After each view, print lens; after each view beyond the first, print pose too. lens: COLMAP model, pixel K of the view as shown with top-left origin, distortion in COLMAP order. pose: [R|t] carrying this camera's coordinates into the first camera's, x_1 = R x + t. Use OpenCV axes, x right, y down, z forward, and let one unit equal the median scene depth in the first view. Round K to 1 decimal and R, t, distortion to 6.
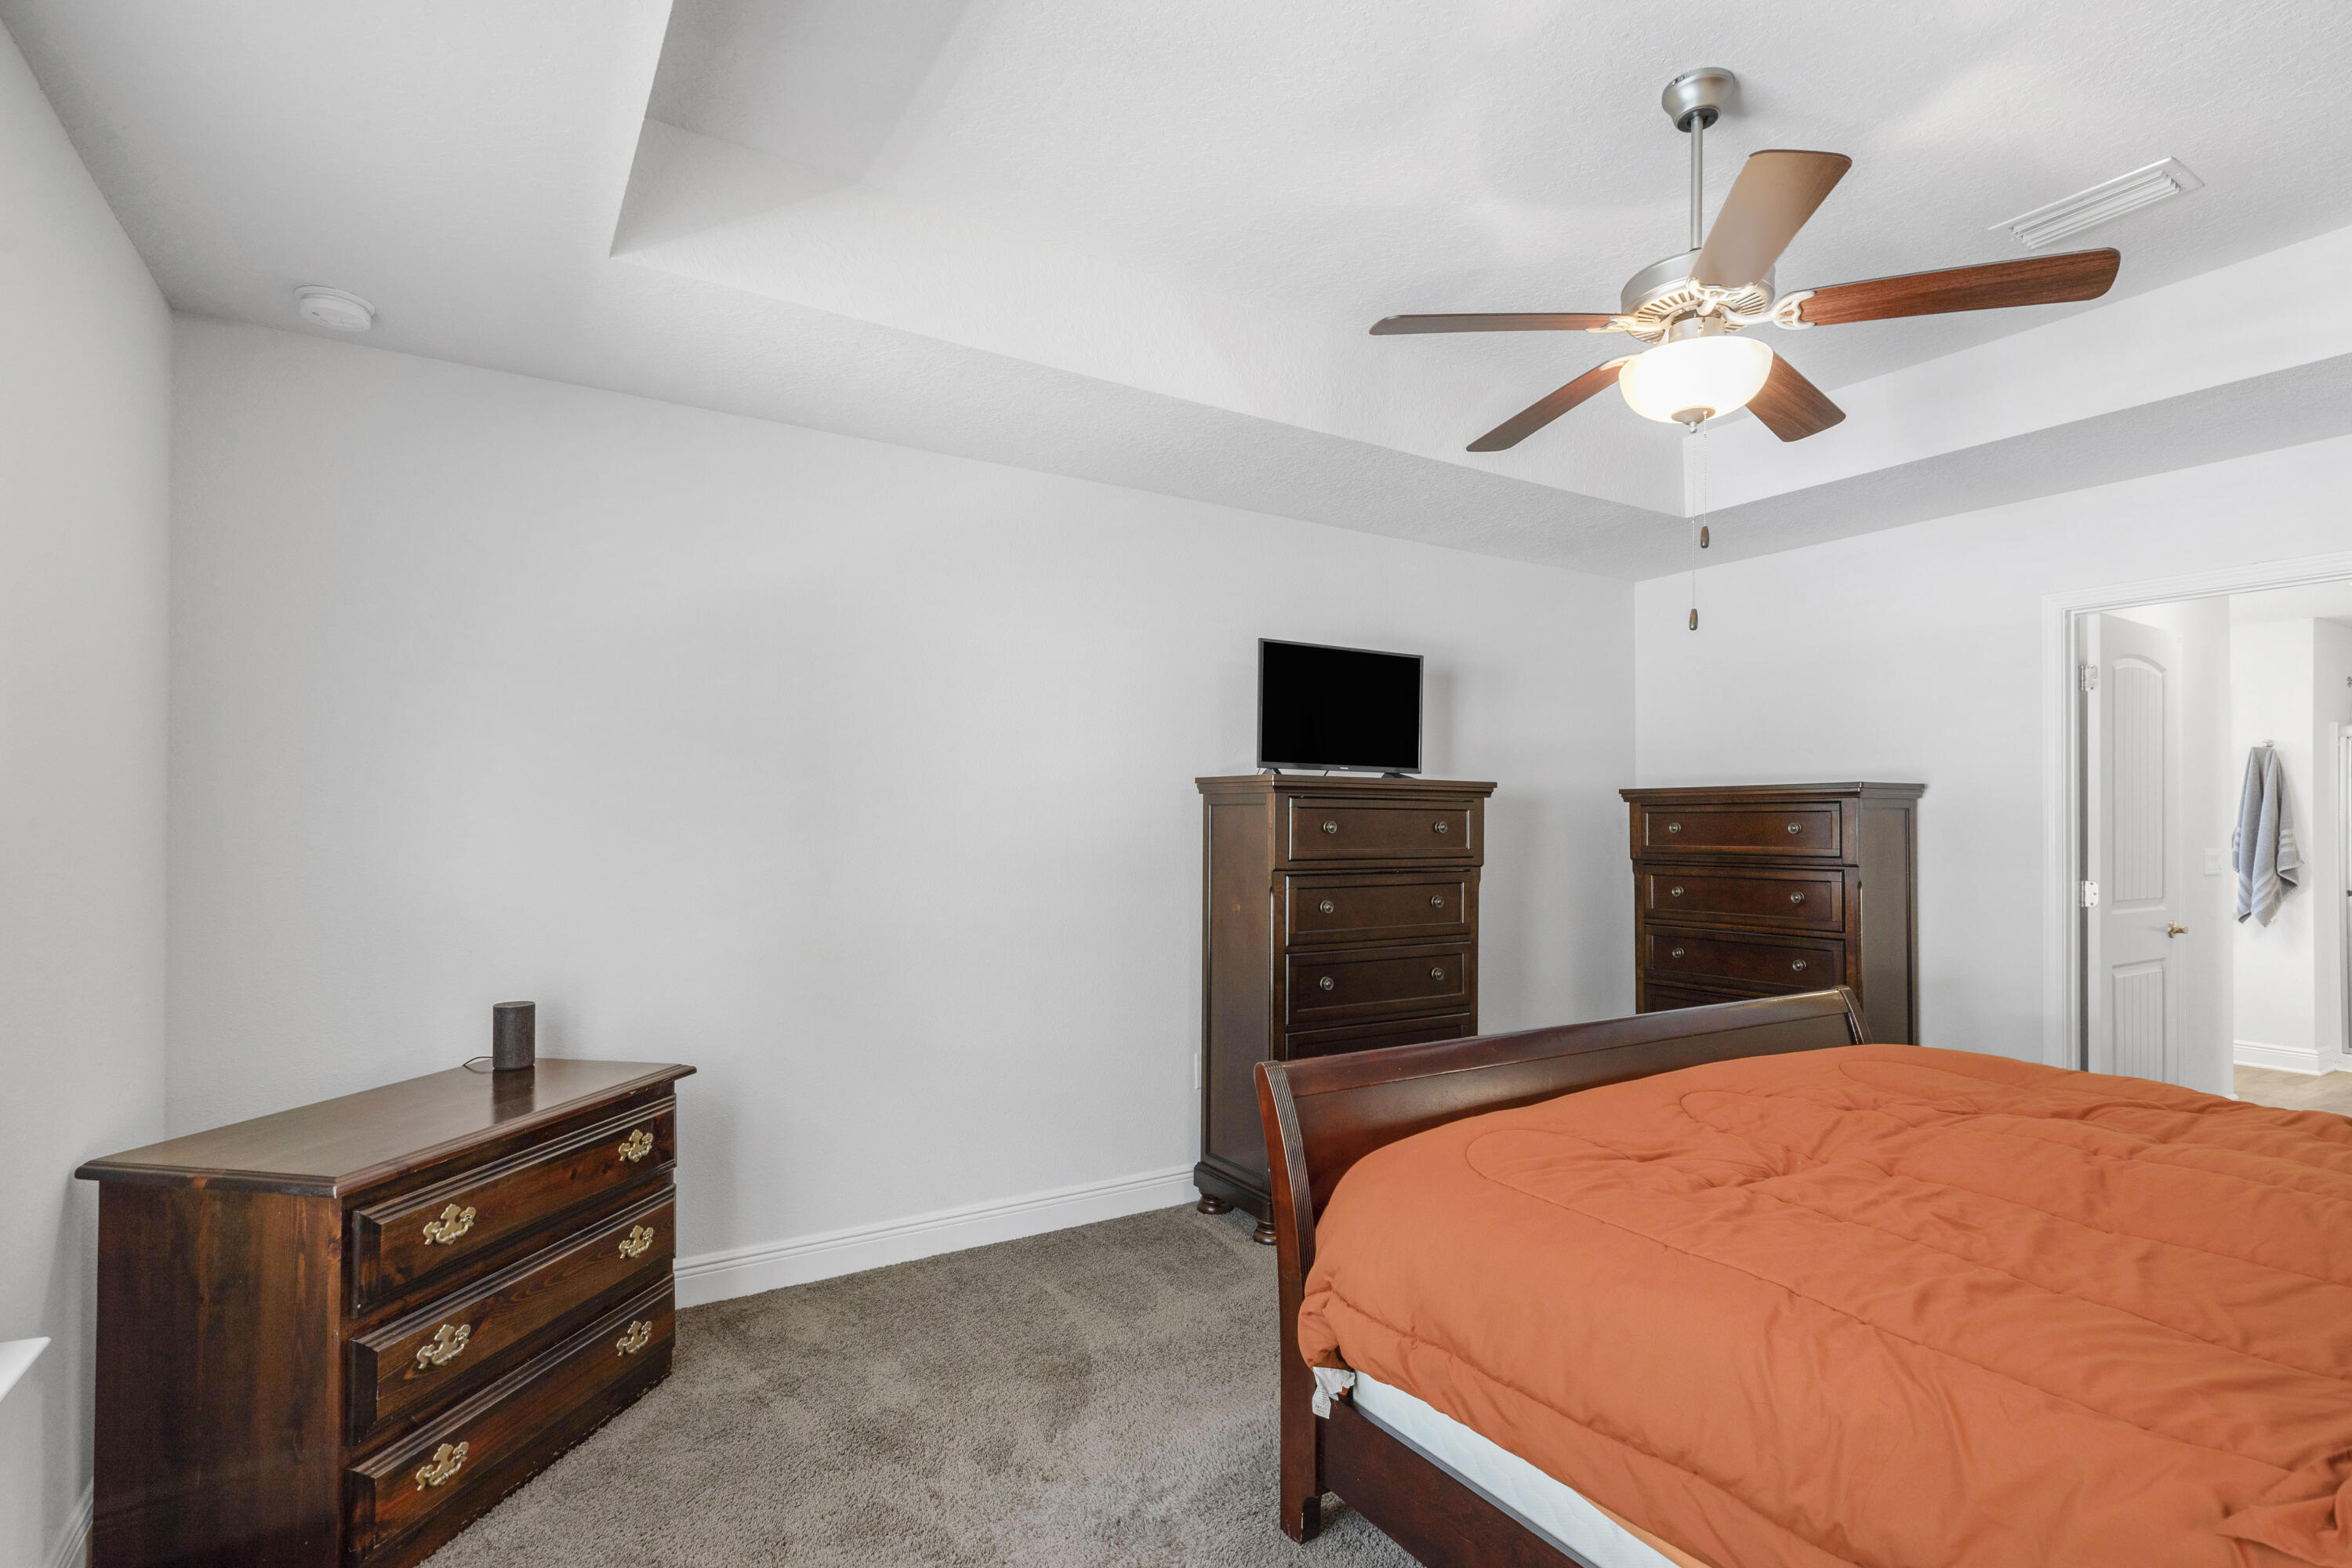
lens RADIAL K [[1094.4, 0, 1166.2], [0, 1094.4, 829.4], [0, 0, 1]] dist [-0.001480, -0.000237]
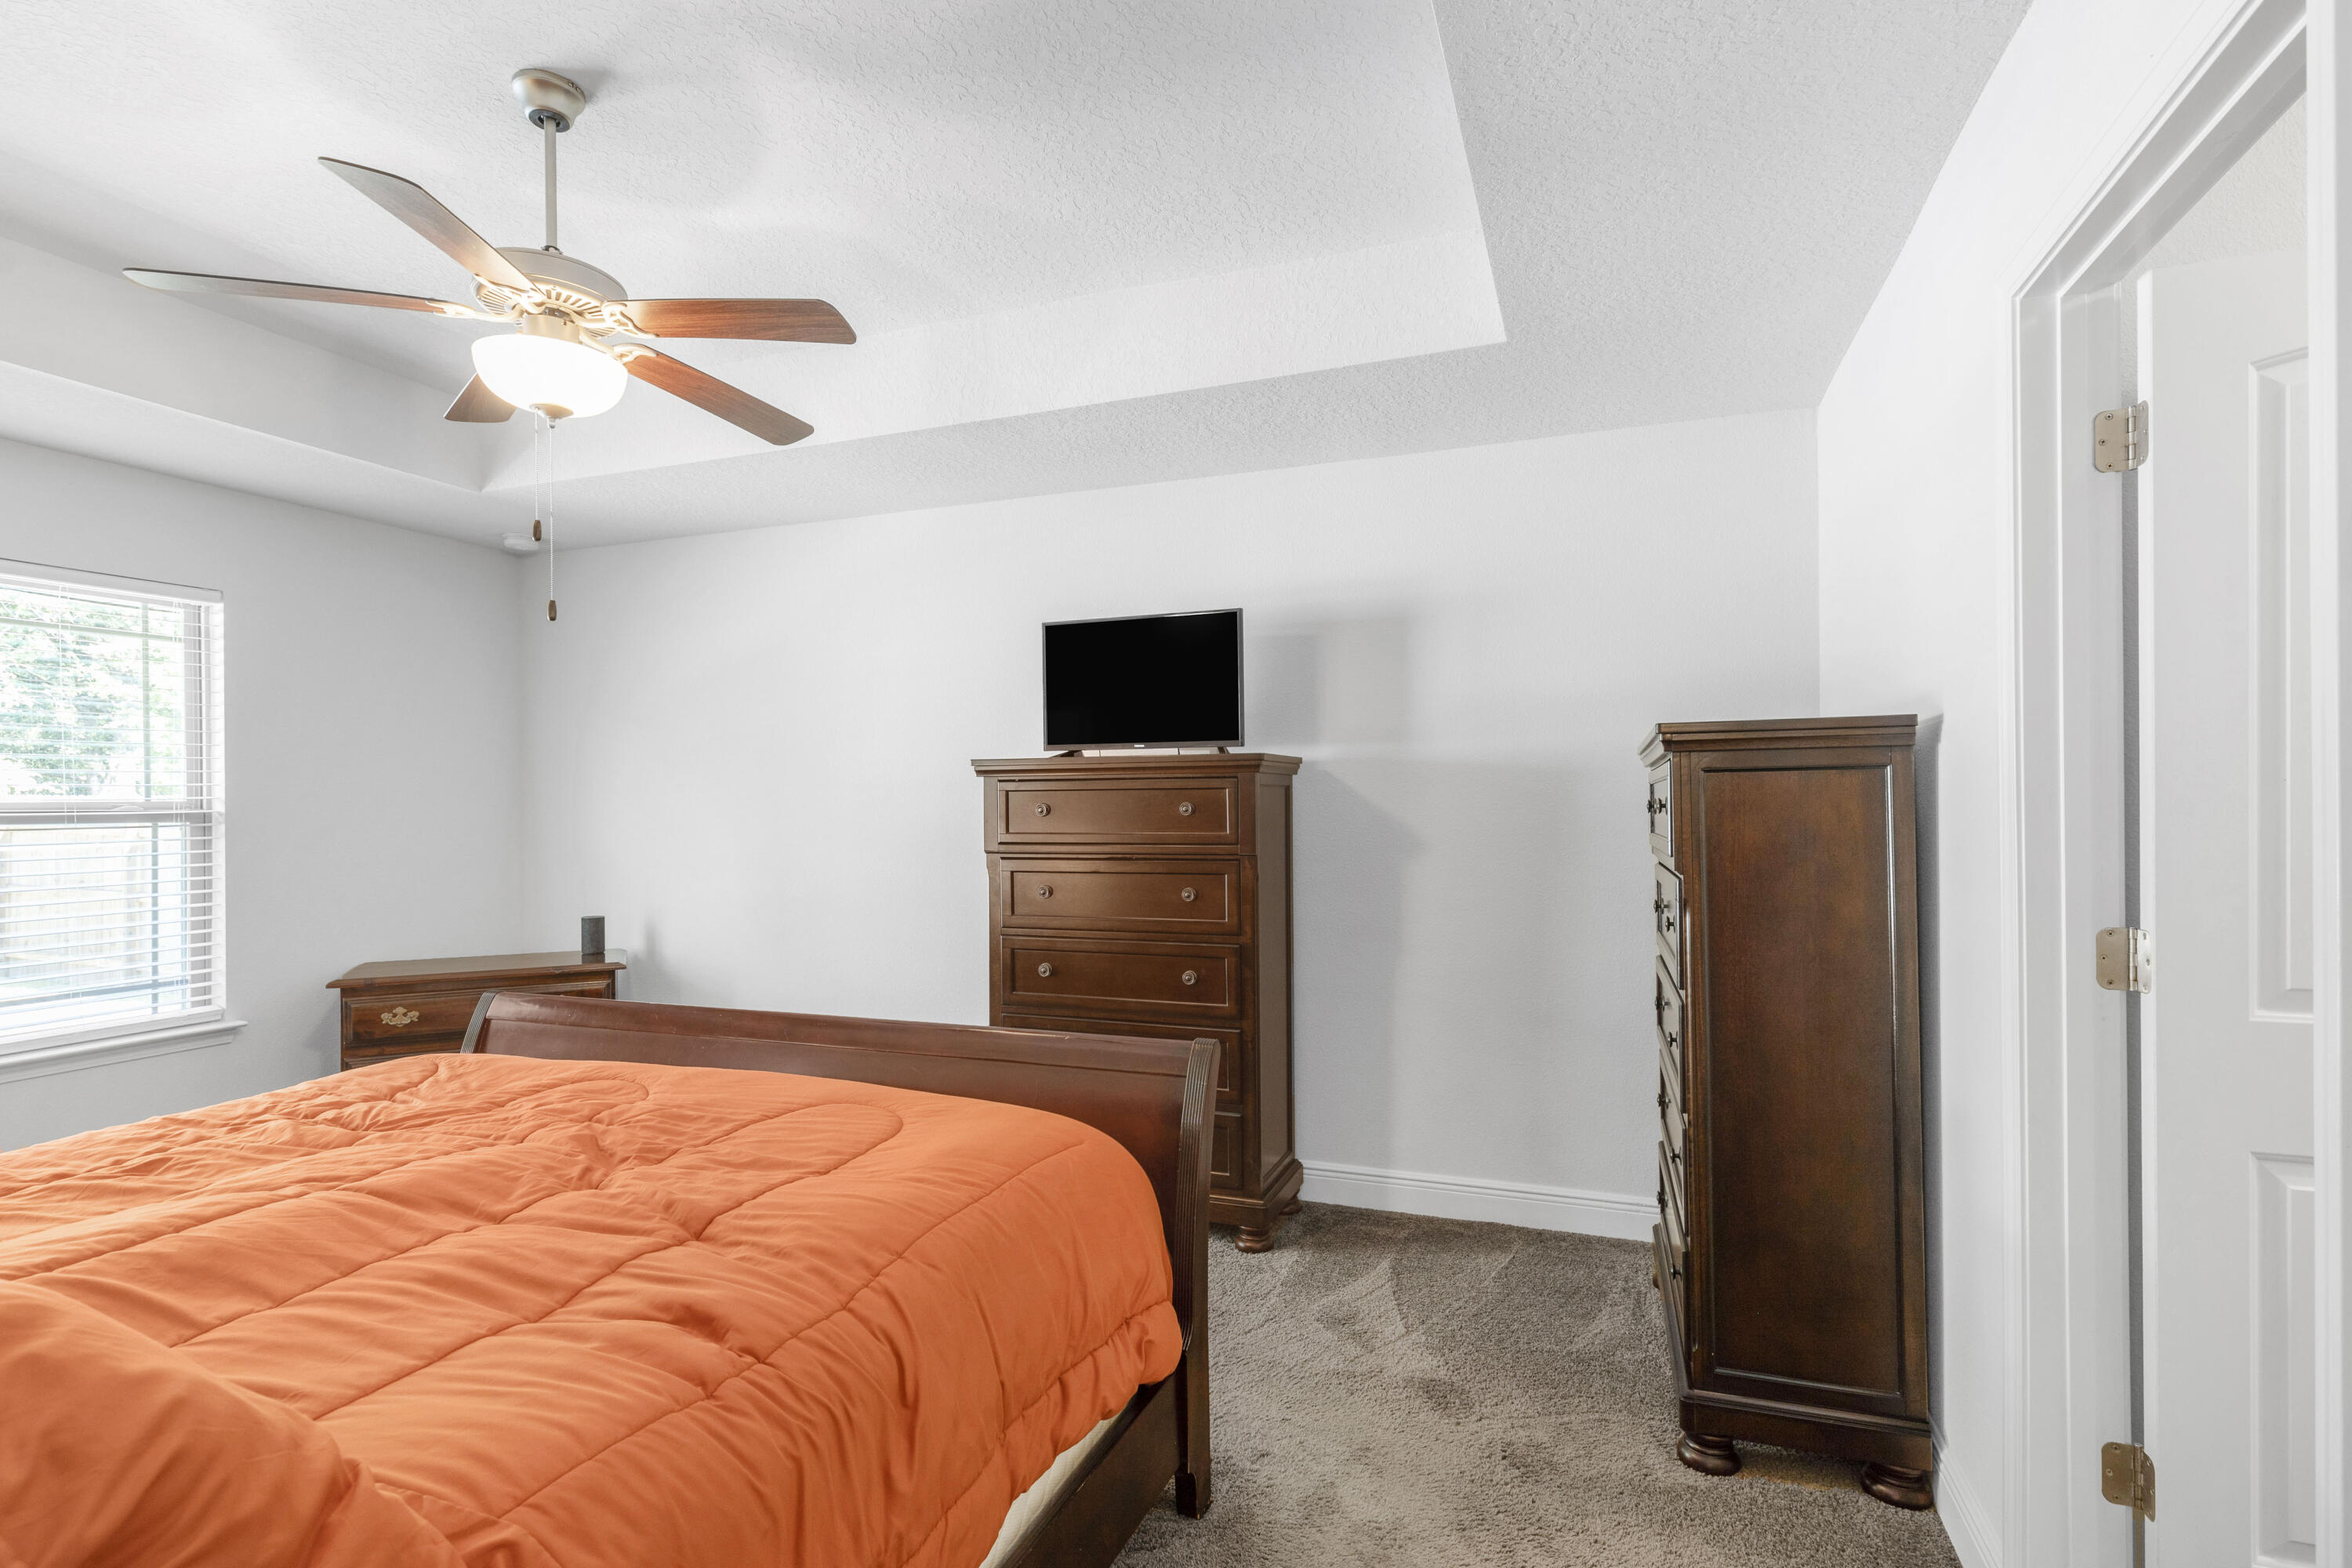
lens RADIAL K [[1094.4, 0, 1166.2], [0, 1094.4, 829.4], [0, 0, 1]] dist [-0.001480, -0.000237]
pose [[0.631385, 0.006855, -0.775439, 0.939676], [0.004057, 0.999918, 0.012142, 0.003582], [0.775459, -0.010812, 0.631305, 0.449780]]
